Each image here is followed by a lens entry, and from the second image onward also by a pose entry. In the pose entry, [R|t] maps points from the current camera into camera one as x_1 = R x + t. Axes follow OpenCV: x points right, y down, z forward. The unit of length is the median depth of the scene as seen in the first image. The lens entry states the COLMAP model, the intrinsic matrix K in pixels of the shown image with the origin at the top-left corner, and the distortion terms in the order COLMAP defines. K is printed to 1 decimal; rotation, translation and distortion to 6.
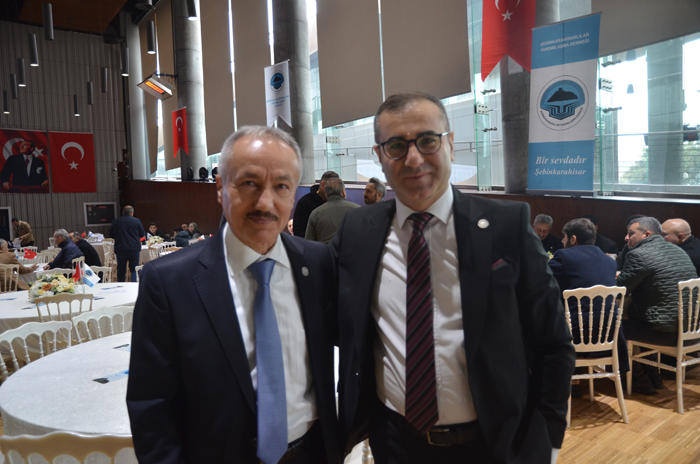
lens RADIAL K [[502.8, 0, 348.9], [0, 502.8, 228.3], [0, 0, 1]] dist [0.001055, 0.001876]
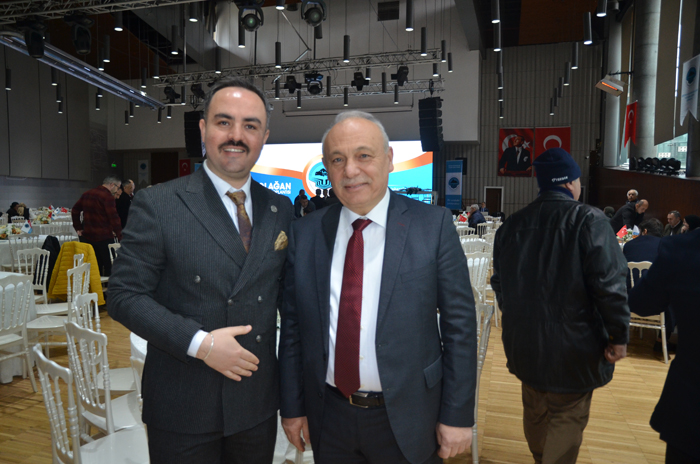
lens RADIAL K [[502.8, 0, 350.5], [0, 502.8, 230.7], [0, 0, 1]] dist [0.001055, 0.001876]
pose [[0.564375, 0.114878, -0.817486, 0.199994], [-0.081609, 0.993183, 0.083227, -0.004592], [0.821475, 0.019743, 0.569903, -0.088936]]
